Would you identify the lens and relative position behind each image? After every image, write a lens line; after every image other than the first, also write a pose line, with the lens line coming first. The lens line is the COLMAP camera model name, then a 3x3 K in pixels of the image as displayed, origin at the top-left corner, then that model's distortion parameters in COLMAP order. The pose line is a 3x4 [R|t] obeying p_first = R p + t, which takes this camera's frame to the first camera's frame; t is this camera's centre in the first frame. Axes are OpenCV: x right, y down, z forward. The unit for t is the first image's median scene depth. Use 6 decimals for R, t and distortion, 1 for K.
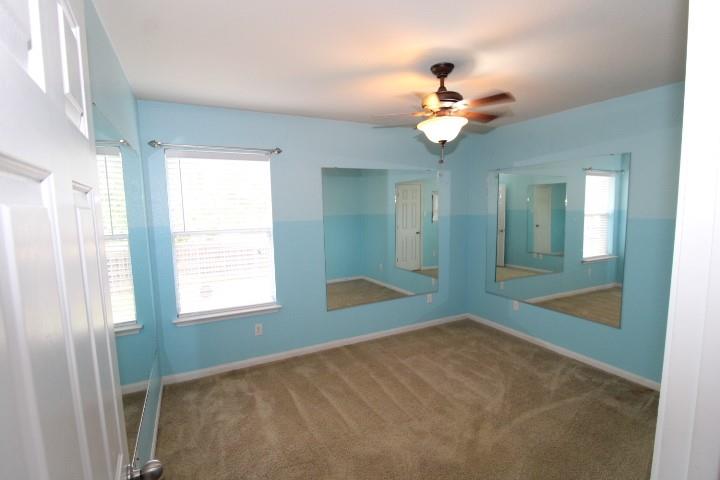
lens RADIAL K [[338.2, 0, 363.2], [0, 338.2, 239.7], [0, 0, 1]] dist [-0.003841, -0.009887]
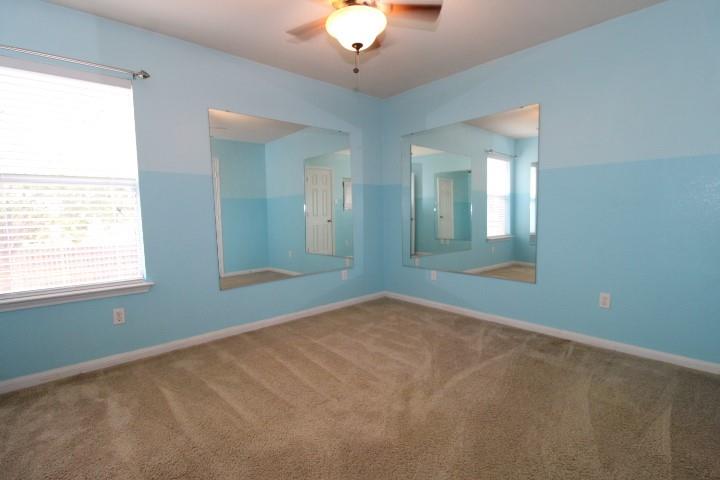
lens RADIAL K [[338.2, 0, 361.8], [0, 338.2, 240.8], [0, 0, 1]] dist [-0.003841, -0.009887]
pose [[0.967027, -0.022892, 0.253641, 0.020922], [0.027859, 0.999484, -0.016011, 0.136922], [-0.253144, 0.022550, 0.967166, 0.161306]]
